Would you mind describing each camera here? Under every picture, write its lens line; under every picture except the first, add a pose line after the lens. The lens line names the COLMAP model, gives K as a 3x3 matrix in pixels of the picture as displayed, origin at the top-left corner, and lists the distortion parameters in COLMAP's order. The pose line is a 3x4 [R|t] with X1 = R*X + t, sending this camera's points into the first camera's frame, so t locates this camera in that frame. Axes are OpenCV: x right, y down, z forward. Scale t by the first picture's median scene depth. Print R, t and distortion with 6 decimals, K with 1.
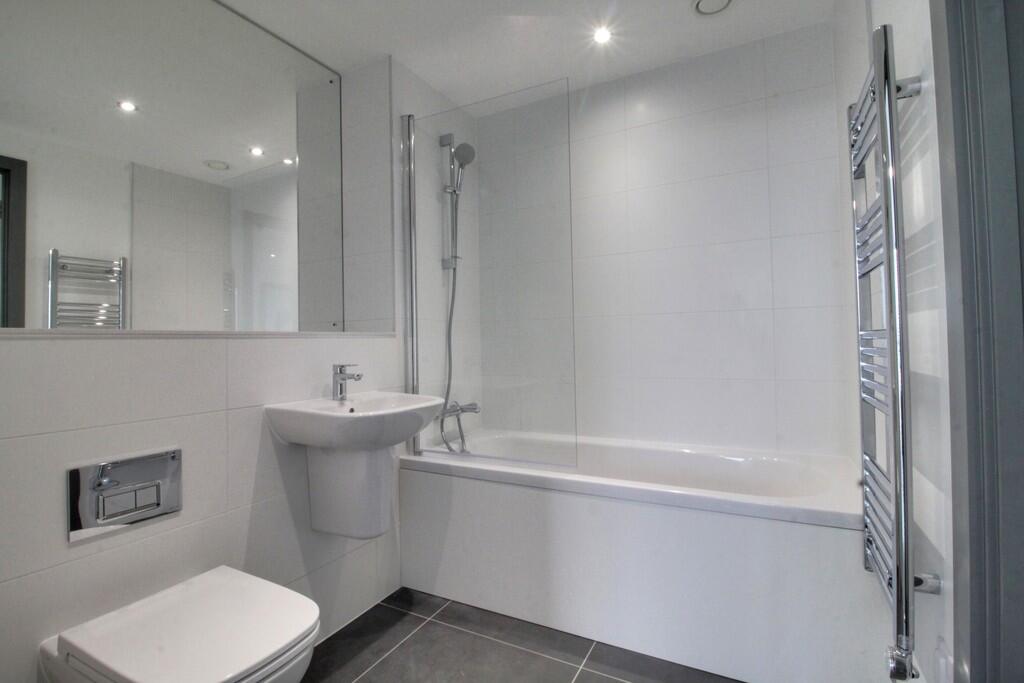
lens RADIAL K [[473.6, 0, 509.5], [0, 473.6, 334.6], [0, 0, 1]] dist [0.000219, -0.013325]
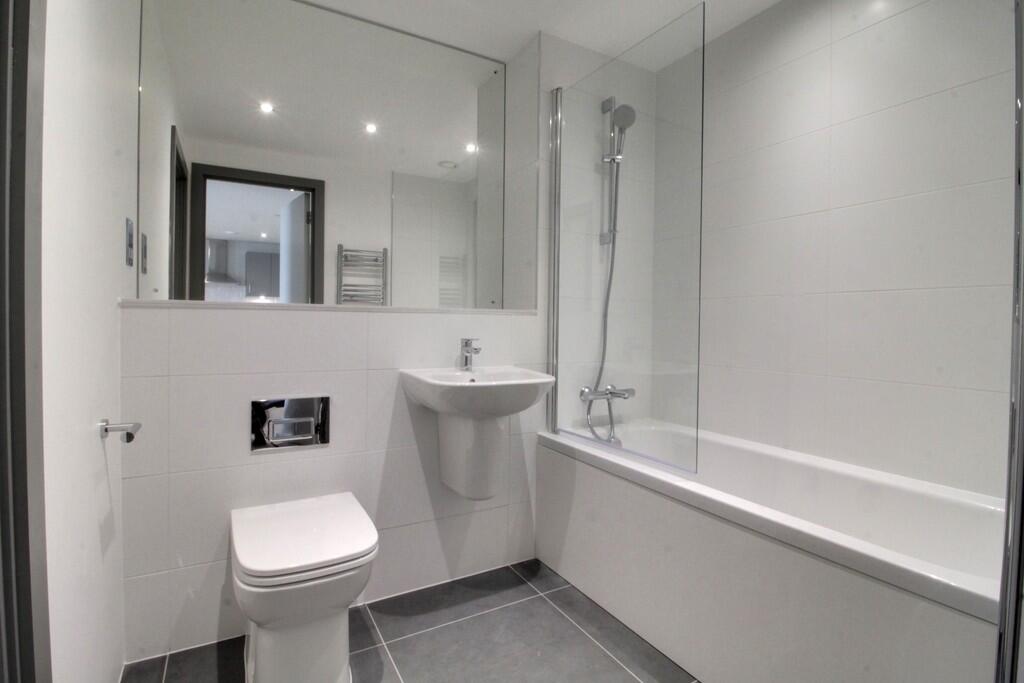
lens RADIAL K [[485.6, 0, 504.6], [0, 485.6, 333.3], [0, 0, 1]] dist [-0.002281, -0.000430]
pose [[0.847268, 0.042394, -0.529471, 0.246366], [-0.022139, 0.998762, 0.044543, -0.000593], [0.530704, -0.026018, 0.847158, 0.079557]]
